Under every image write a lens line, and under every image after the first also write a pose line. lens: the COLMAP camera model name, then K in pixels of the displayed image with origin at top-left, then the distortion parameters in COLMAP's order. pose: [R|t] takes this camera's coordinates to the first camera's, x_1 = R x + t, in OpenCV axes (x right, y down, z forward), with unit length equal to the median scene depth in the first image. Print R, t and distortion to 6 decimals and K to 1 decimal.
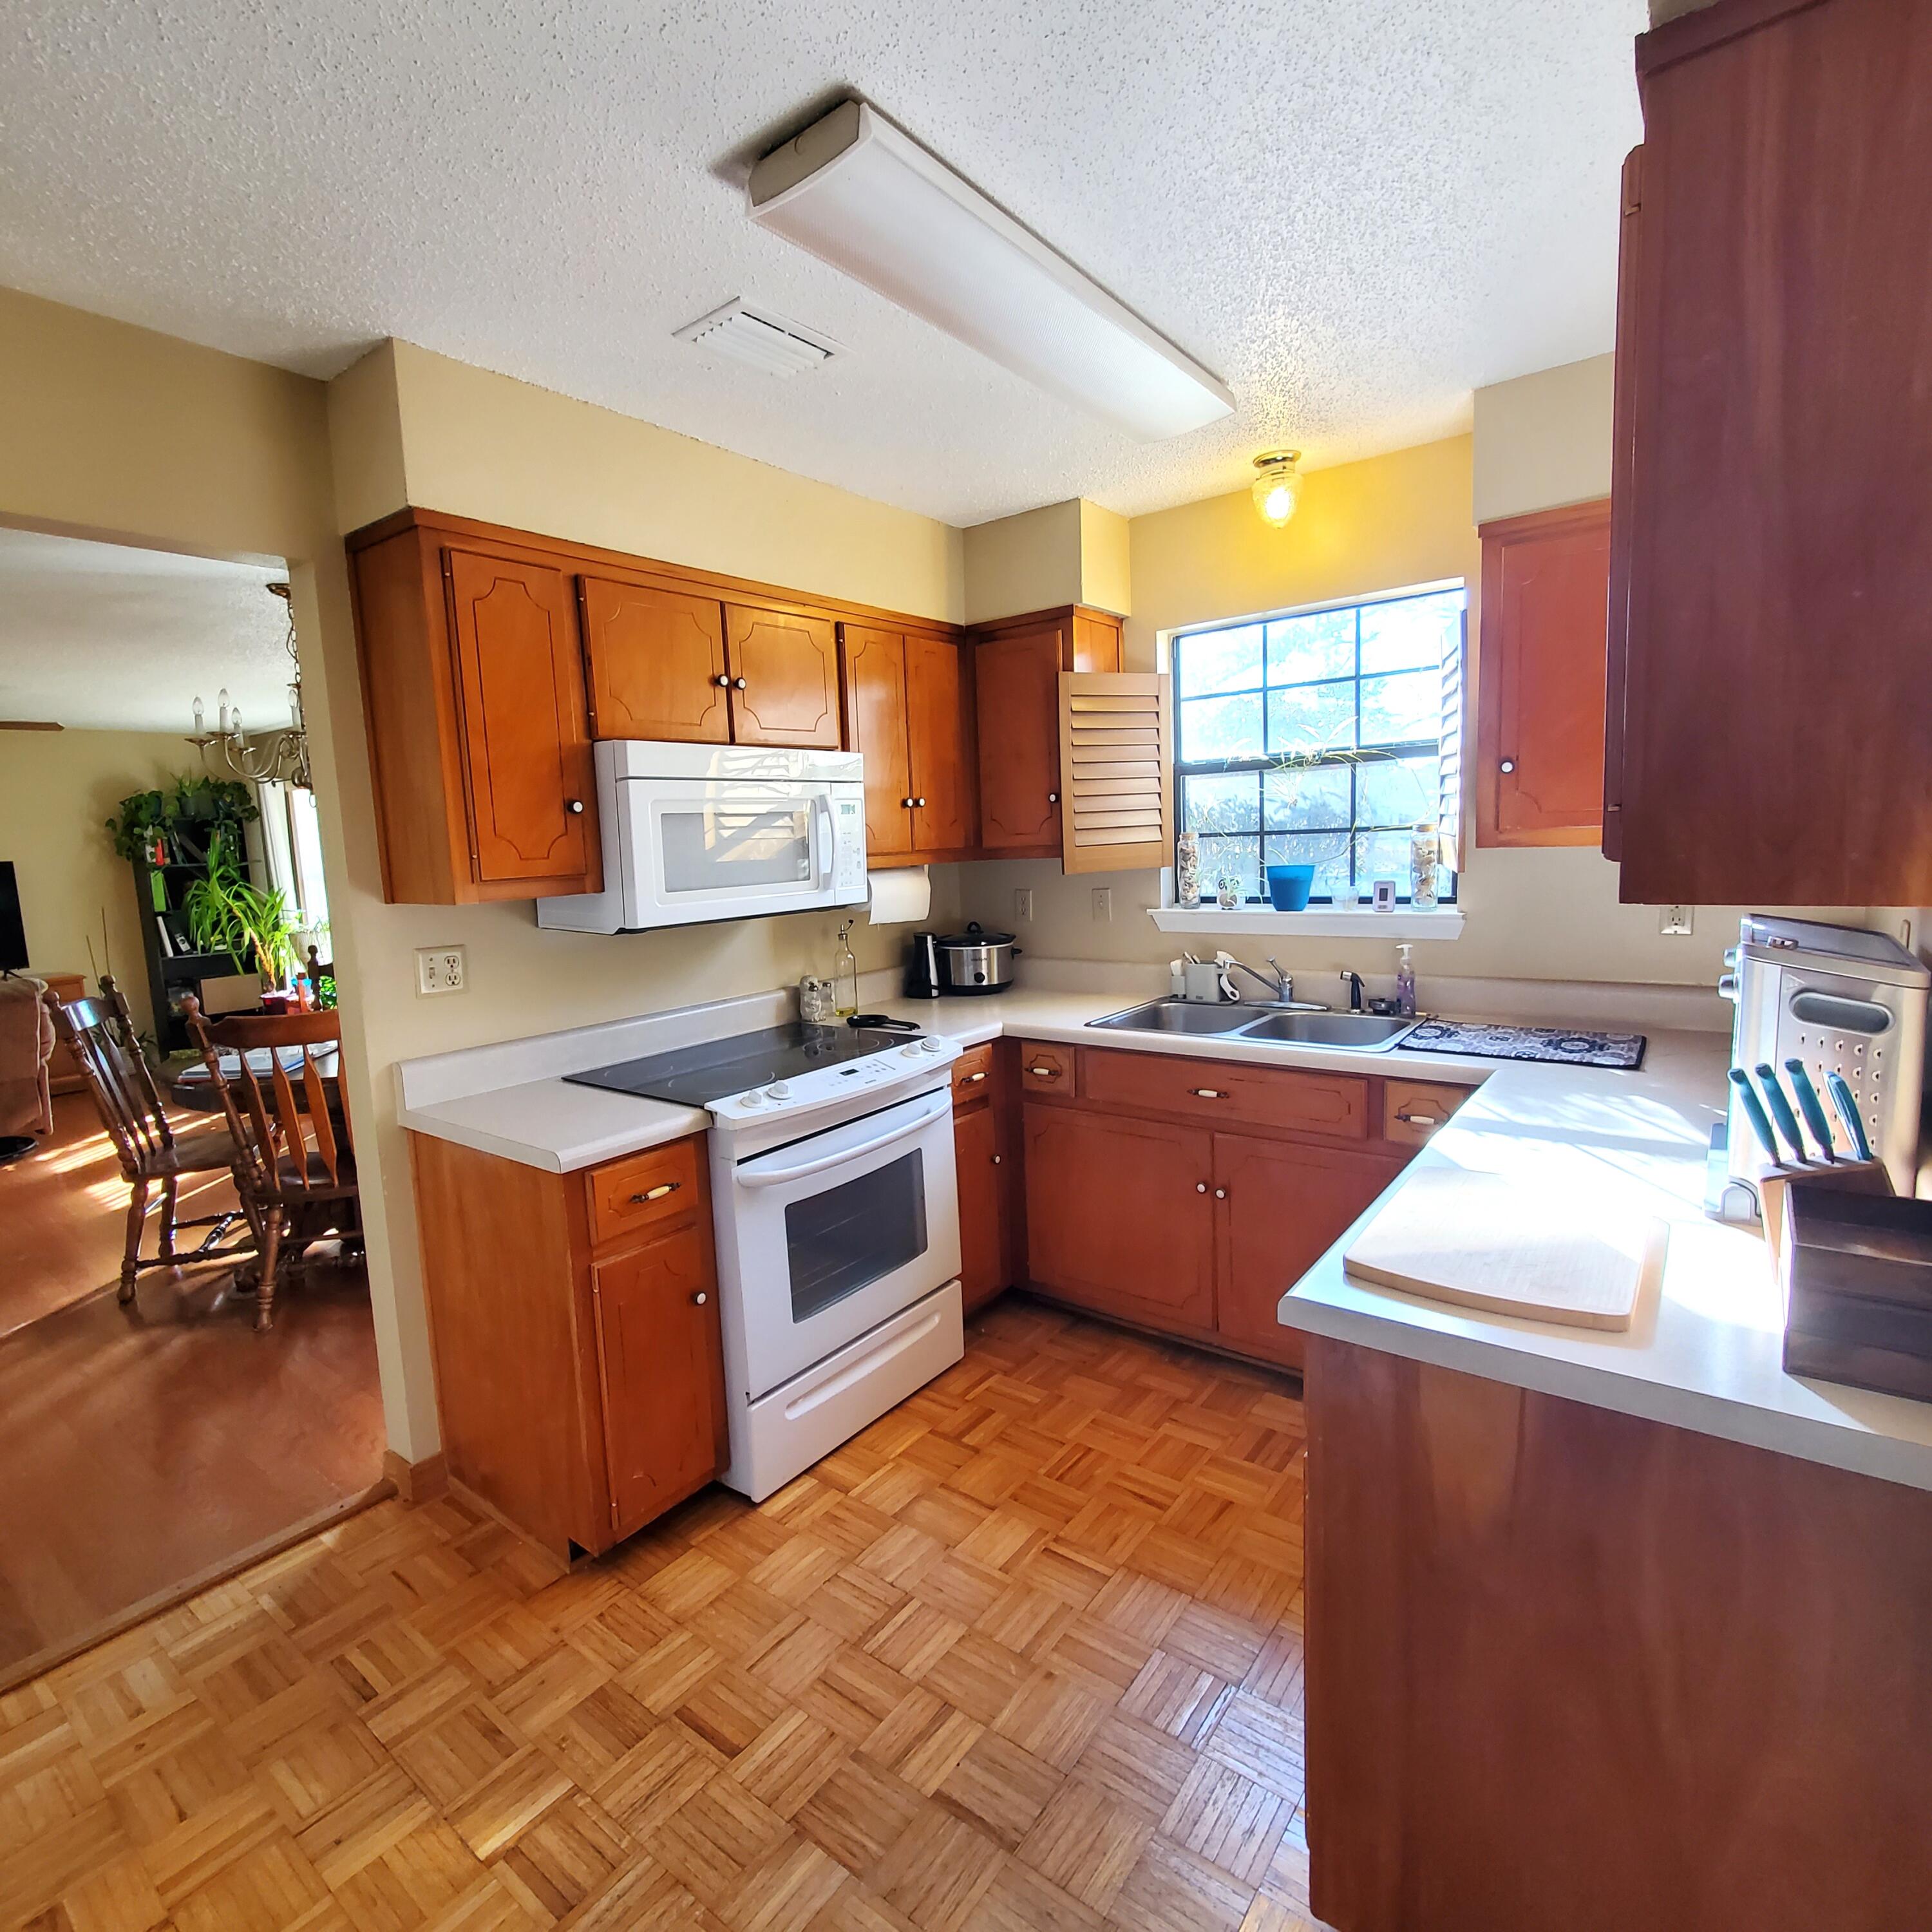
lens RADIAL K [[1028.6, 0, 951.8], [0, 1028.6, 964.9], [0, 0, 1]] dist [0.011461, -0.006194]
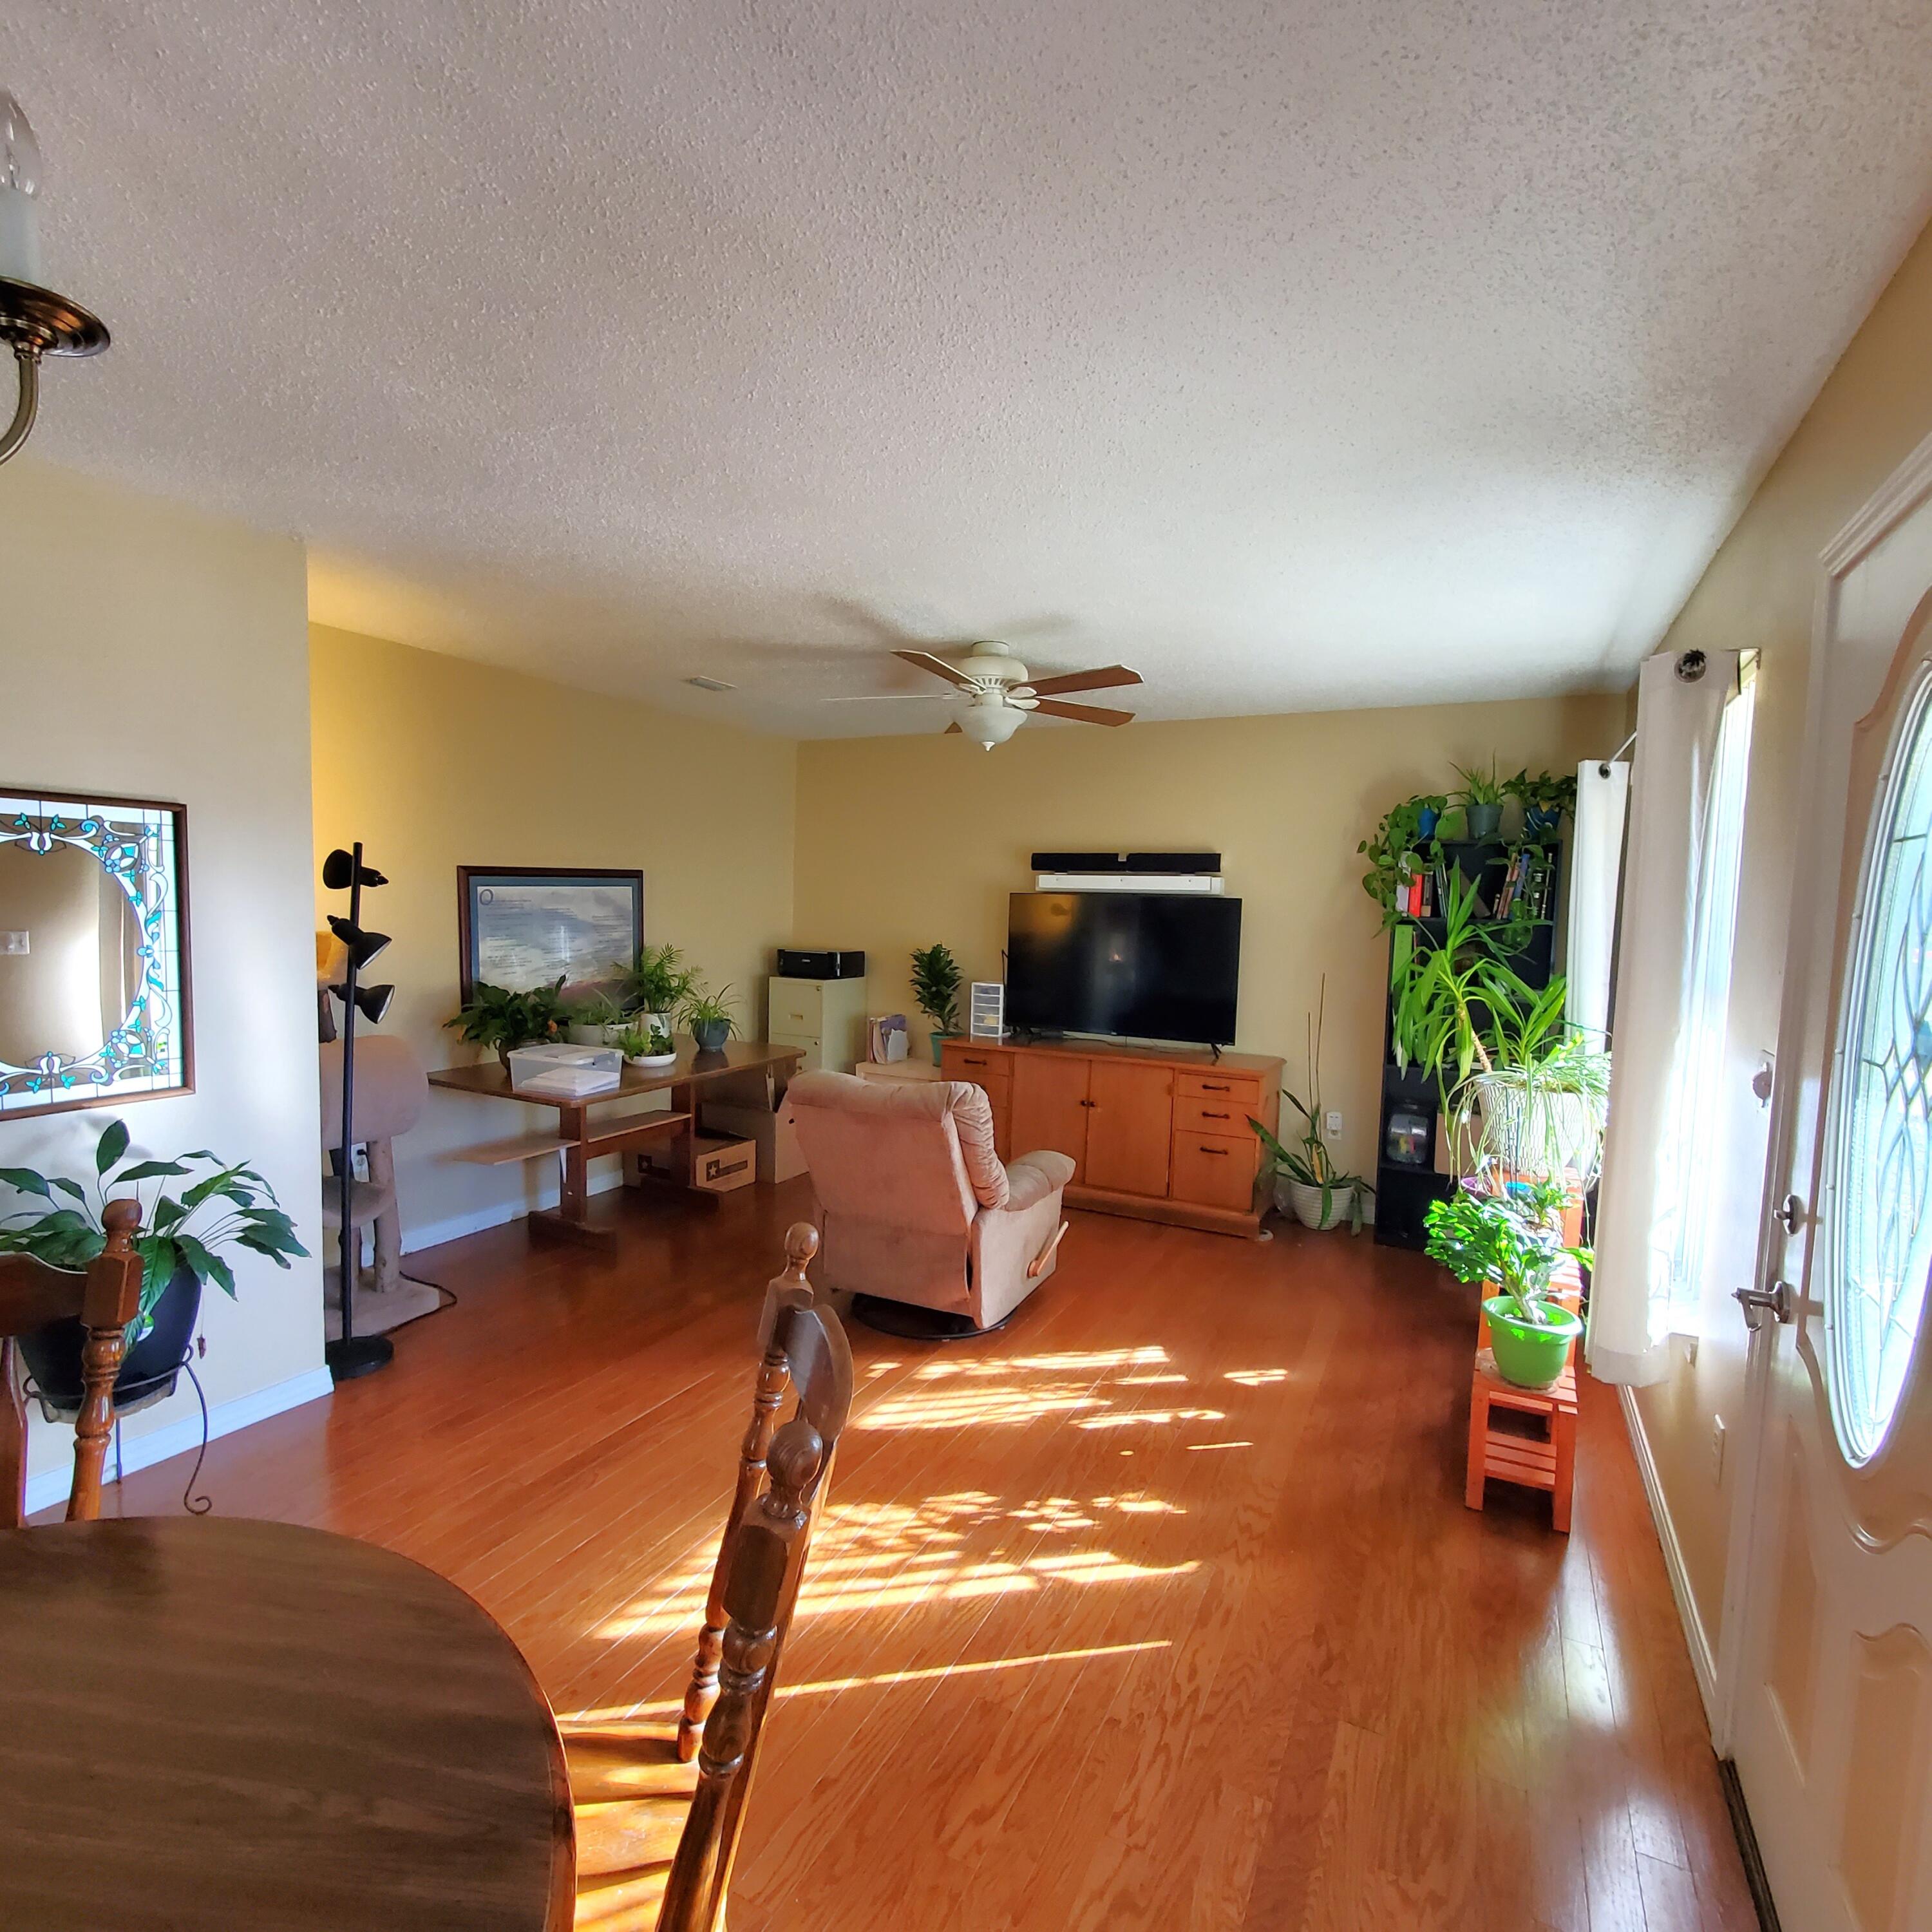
lens RADIAL K [[1028.6, 0, 961.7], [0, 1028.6, 982.9], [0, 0, 1]] dist [0.011461, -0.006194]
pose [[0.188725, 0.126802, -0.973809, -0.216438], [-0.155231, 0.983014, 0.097917, -0.076675], [0.969683, 0.132686, 0.205203, 0.619221]]
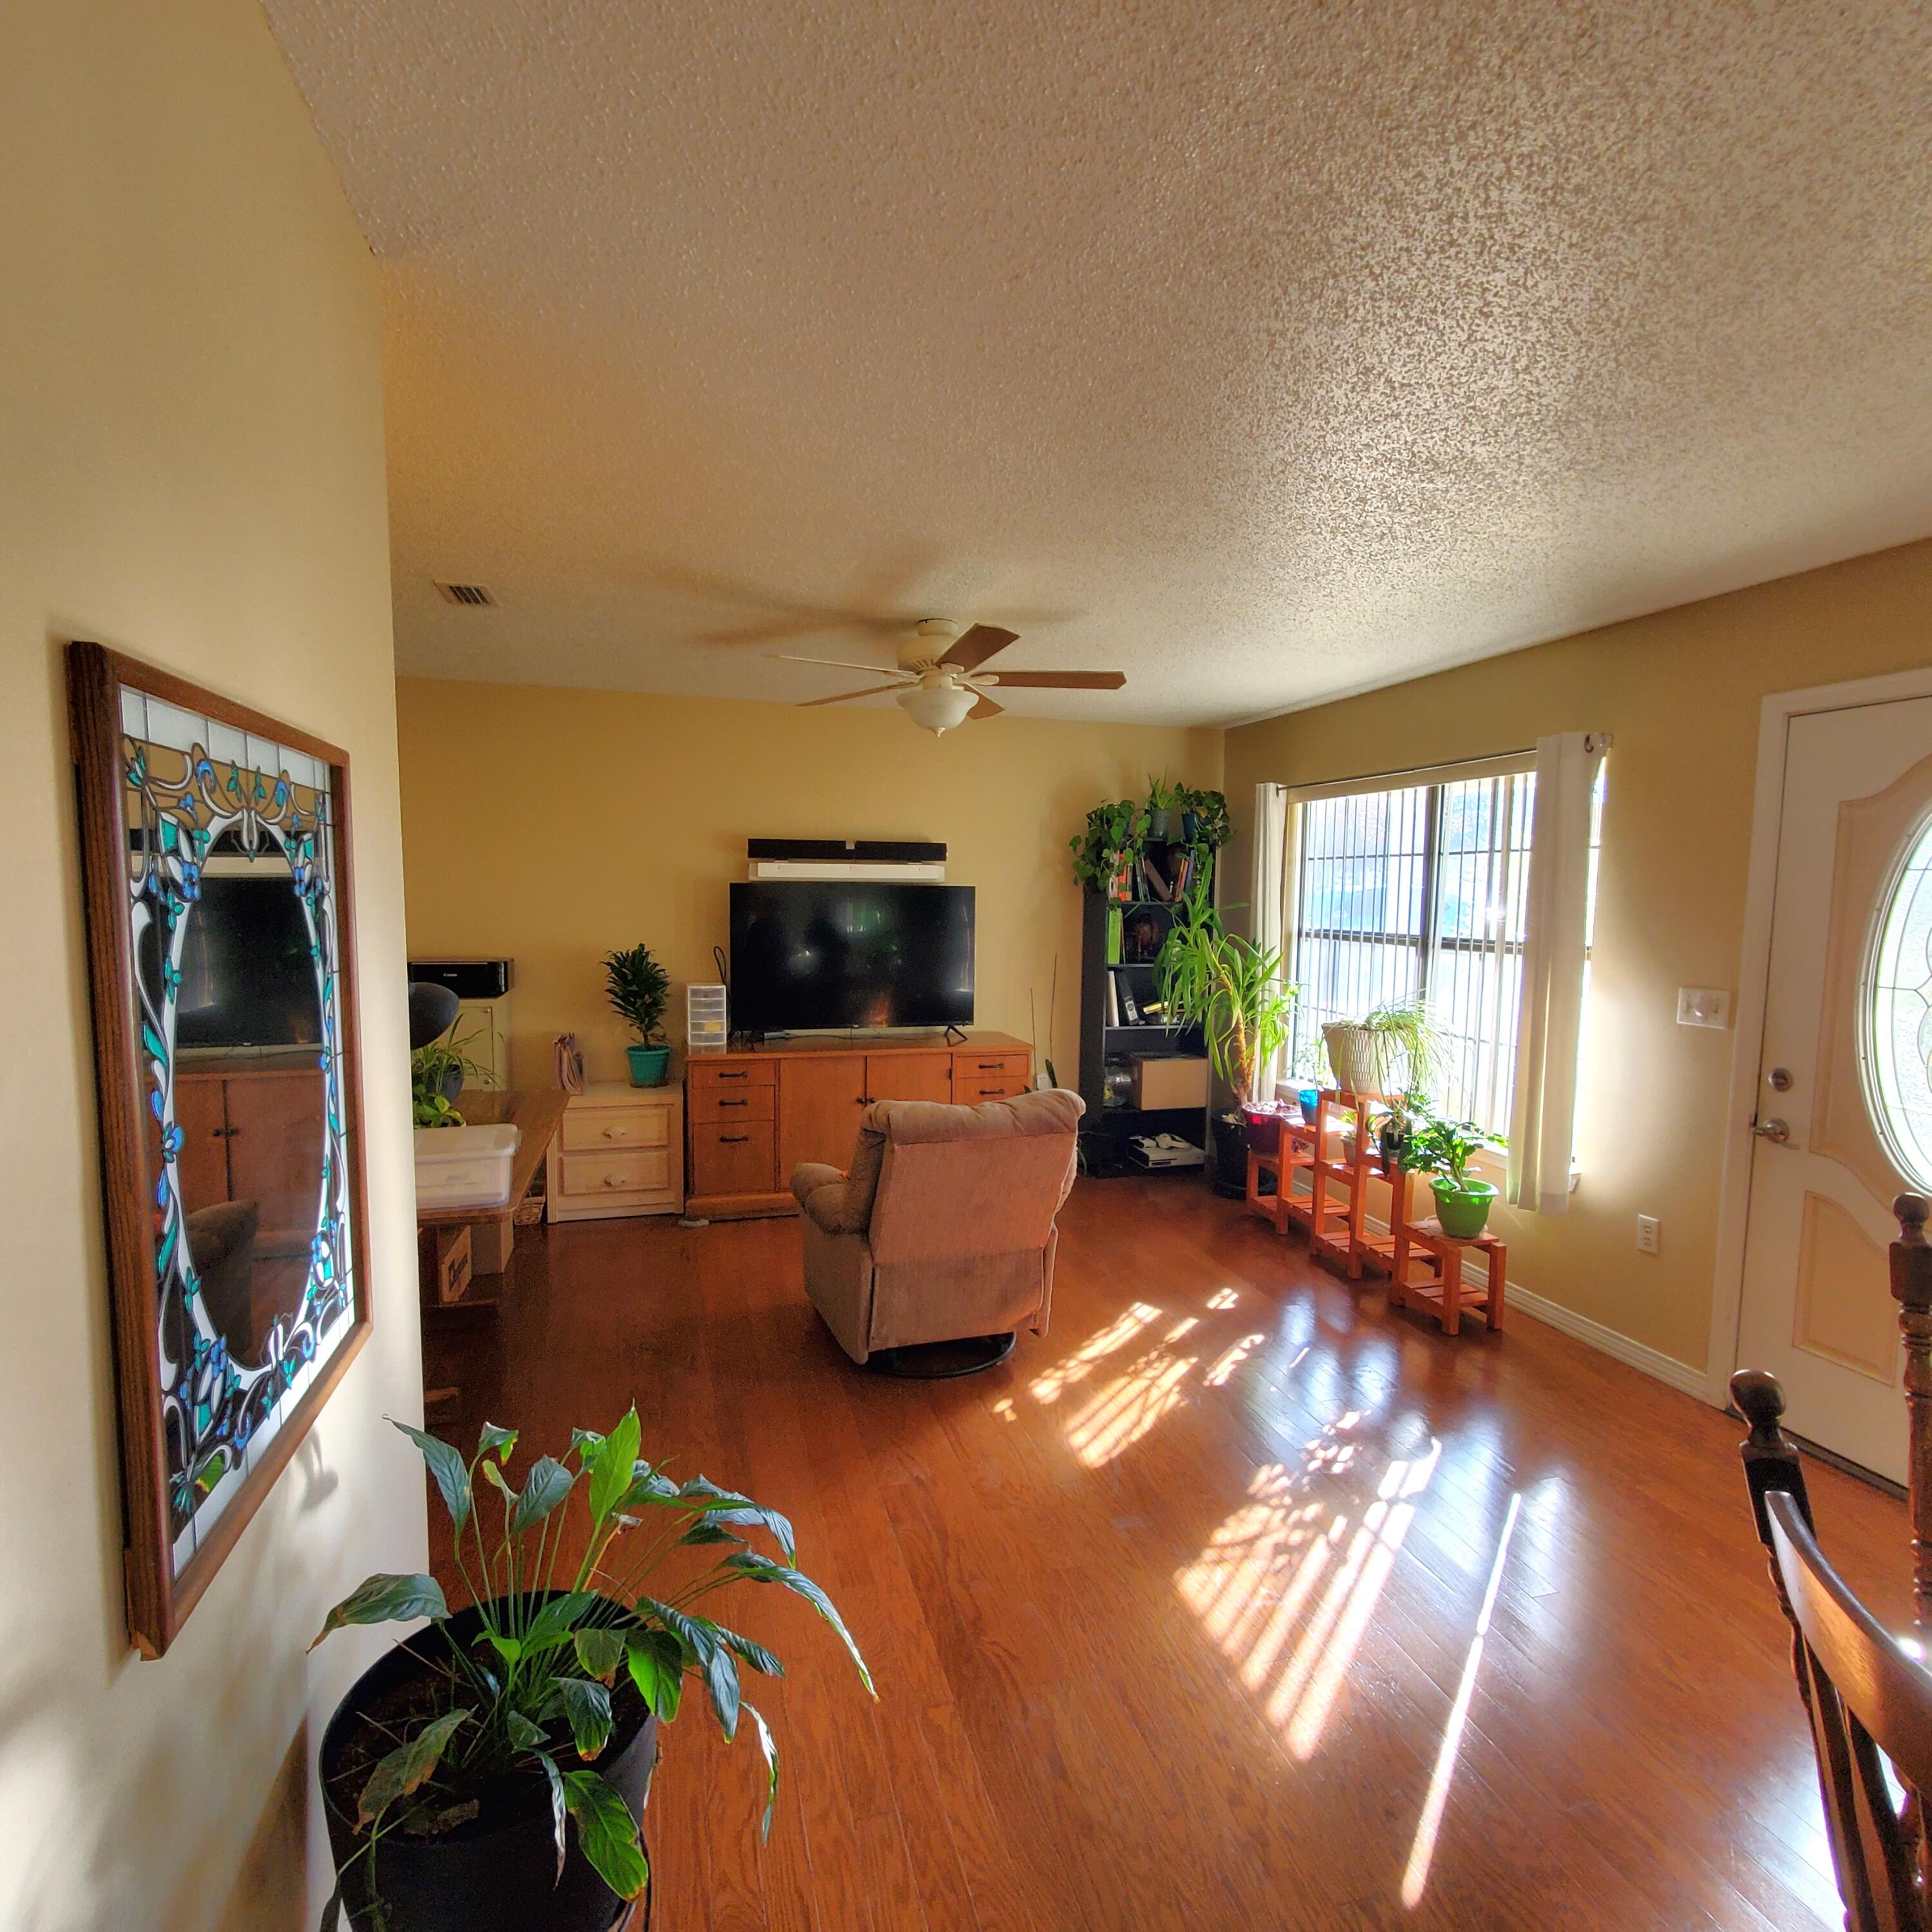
lens RADIAL K [[1028.6, 0, 961.8], [0, 1028.6, 974.2], [0, 0, 1]] dist [0.011461, -0.006194]
pose [[0.811727, 0.098550, -0.575663, -0.431981], [-0.118719, 0.992925, 0.002580, -0.033922], [0.571844, 0.066248, 0.817683, 0.342607]]
